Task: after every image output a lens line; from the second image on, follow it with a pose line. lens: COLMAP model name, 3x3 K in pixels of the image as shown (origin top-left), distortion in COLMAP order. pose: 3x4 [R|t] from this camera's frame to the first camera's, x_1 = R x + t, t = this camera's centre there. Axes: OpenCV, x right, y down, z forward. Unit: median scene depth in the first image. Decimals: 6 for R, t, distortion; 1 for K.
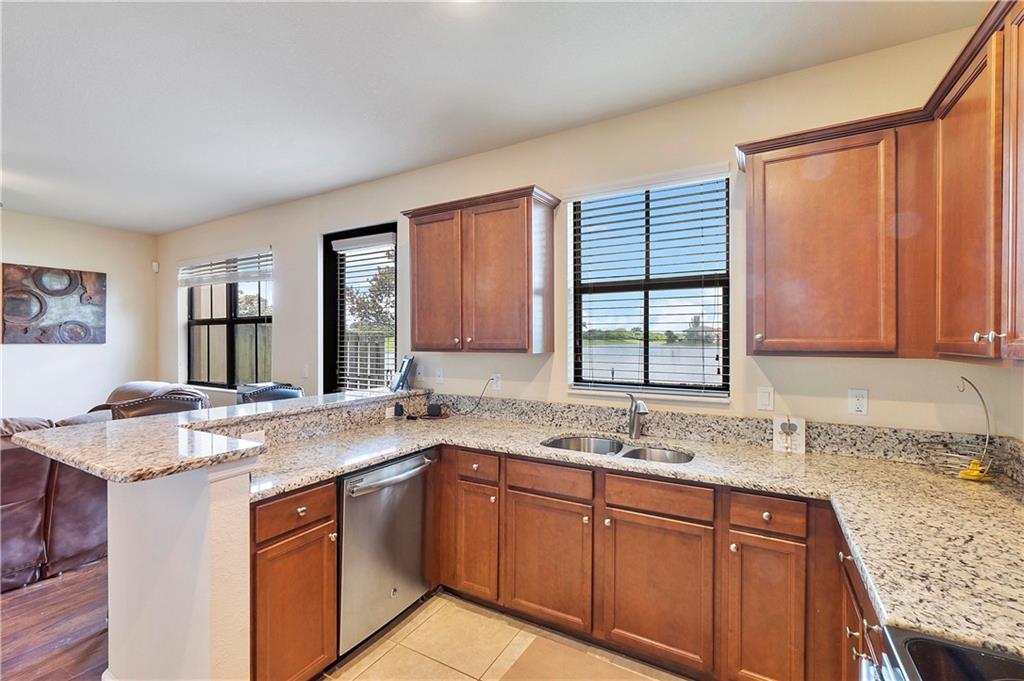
lens RADIAL K [[445.9, 0, 506.0], [0, 445.9, 336.9], [0, 0, 1]] dist [-0.004477, 0.000102]
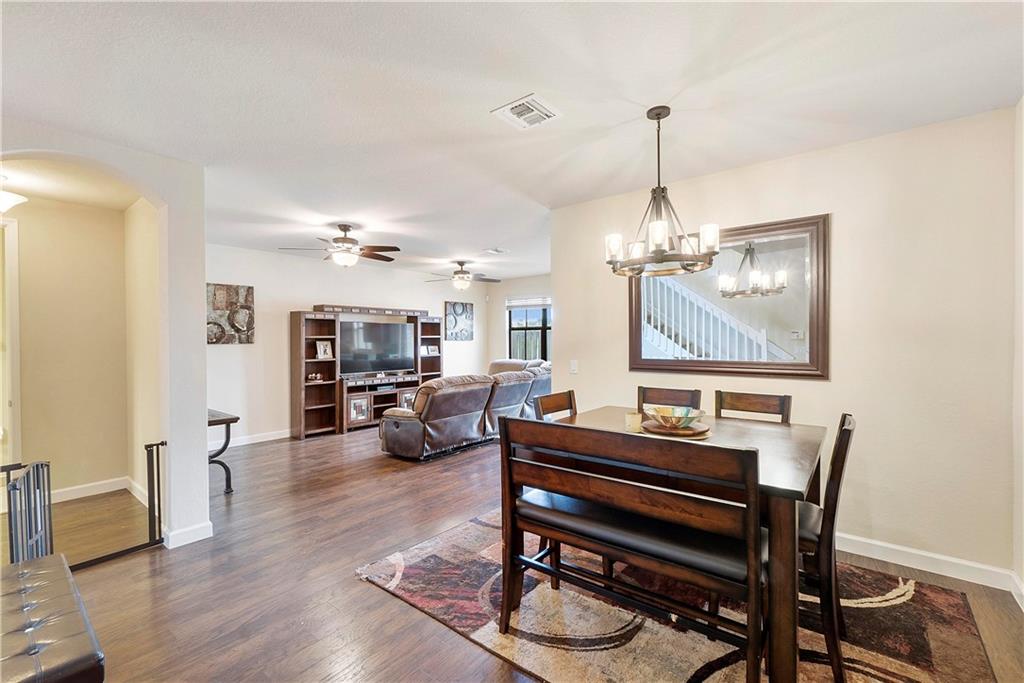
lens RADIAL K [[445.9, 0, 503.8], [0, 445.9, 341.6], [0, 0, 1]] dist [-0.004477, 0.000102]
pose [[0.988332, 0.001406, -0.152311, -0.834403], [-0.000633, 0.999987, 0.005125, 0.019111], [0.152316, -0.004969, 0.988319, -1.527207]]
